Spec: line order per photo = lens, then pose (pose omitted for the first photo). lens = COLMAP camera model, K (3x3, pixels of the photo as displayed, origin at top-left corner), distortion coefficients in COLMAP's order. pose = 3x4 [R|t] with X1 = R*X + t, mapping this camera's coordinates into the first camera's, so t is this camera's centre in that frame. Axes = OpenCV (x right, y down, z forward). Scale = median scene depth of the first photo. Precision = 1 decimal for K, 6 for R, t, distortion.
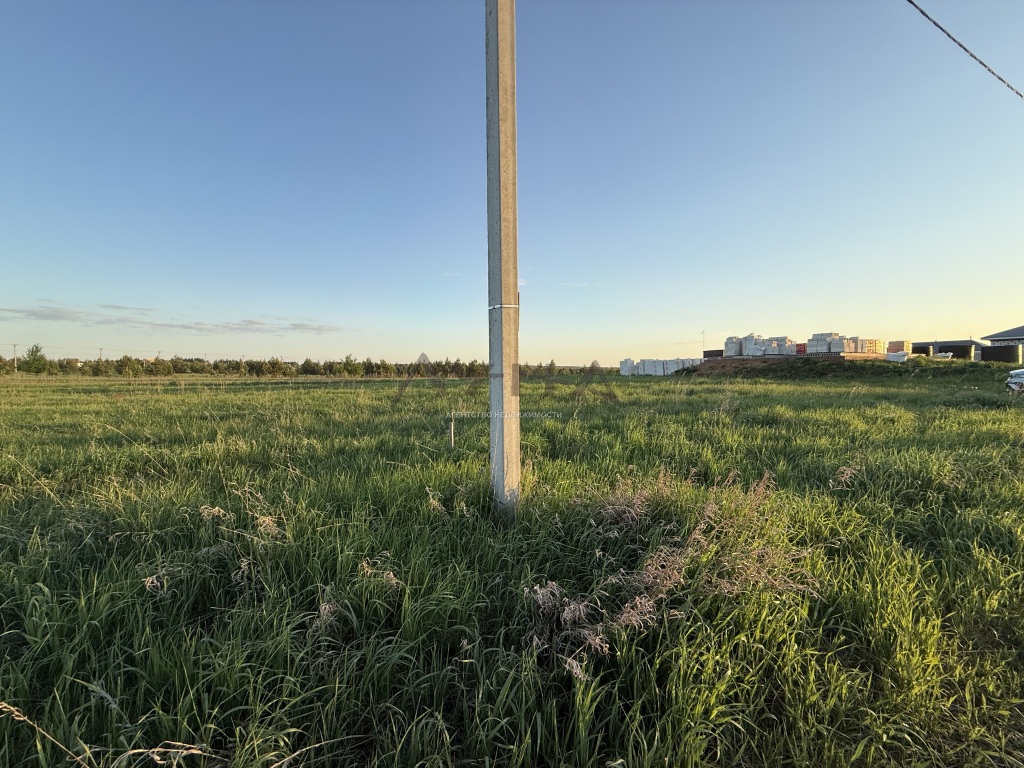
lens RADIAL K [[411.5, 0, 514.3], [0, 411.5, 379.6], [0, 0, 1]] dist [0.001634, 0.000120]
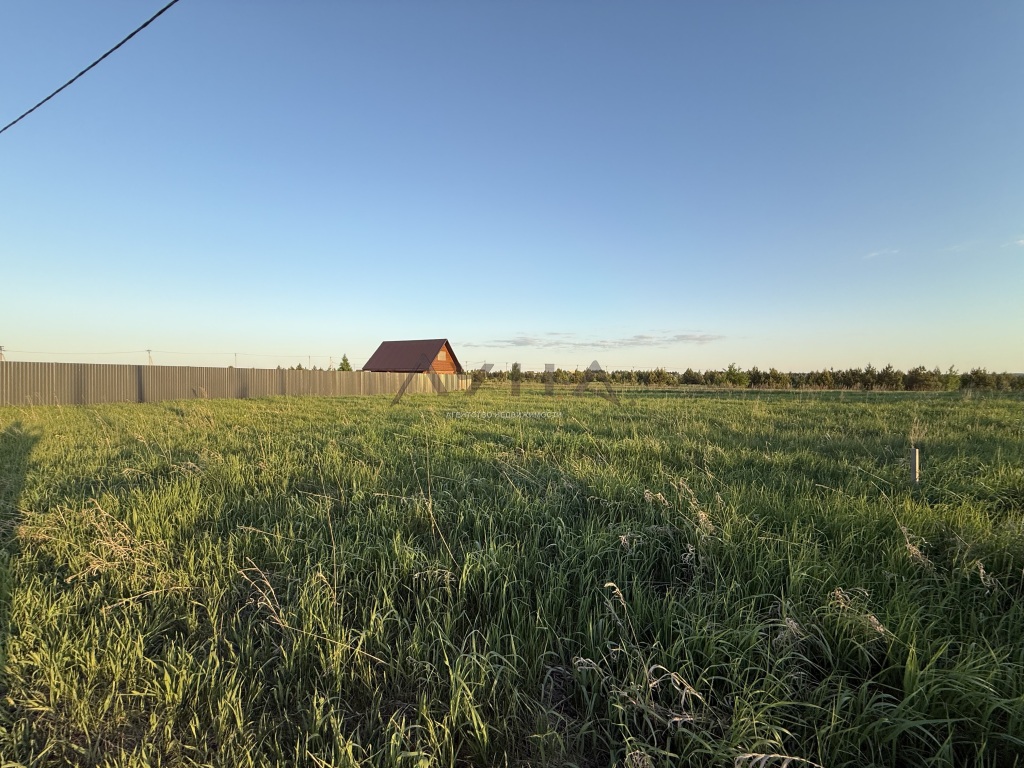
lens RADIAL K [[411.5, 0, 503.5], [0, 411.5, 382.0], [0, 0, 1]] dist [0.001634, 0.000120]
pose [[0.637139, 0.008775, -0.770699, -0.033309], [-0.023003, 0.999706, -0.007634, 0.004187], [0.770406, 0.022592, 0.637153, -0.028794]]
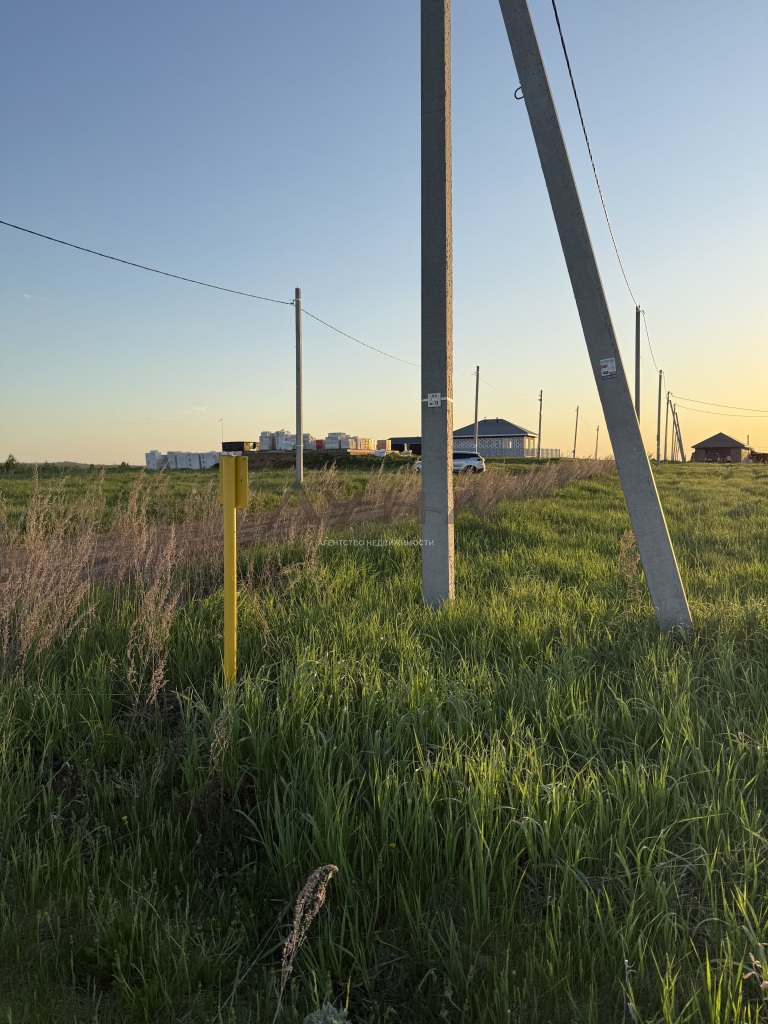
lens RADIAL K [[716.0, 0, 383.6], [0, 716.0, 512.5], [0, 0, 1]] dist [-0.000927, -0.000064]
pose [[0.746912, -0.045832, 0.663342, -0.192858], [0.019183, 0.998692, 0.047403, 0.008874], [-0.664647, -0.022681, 0.746814, -0.234604]]
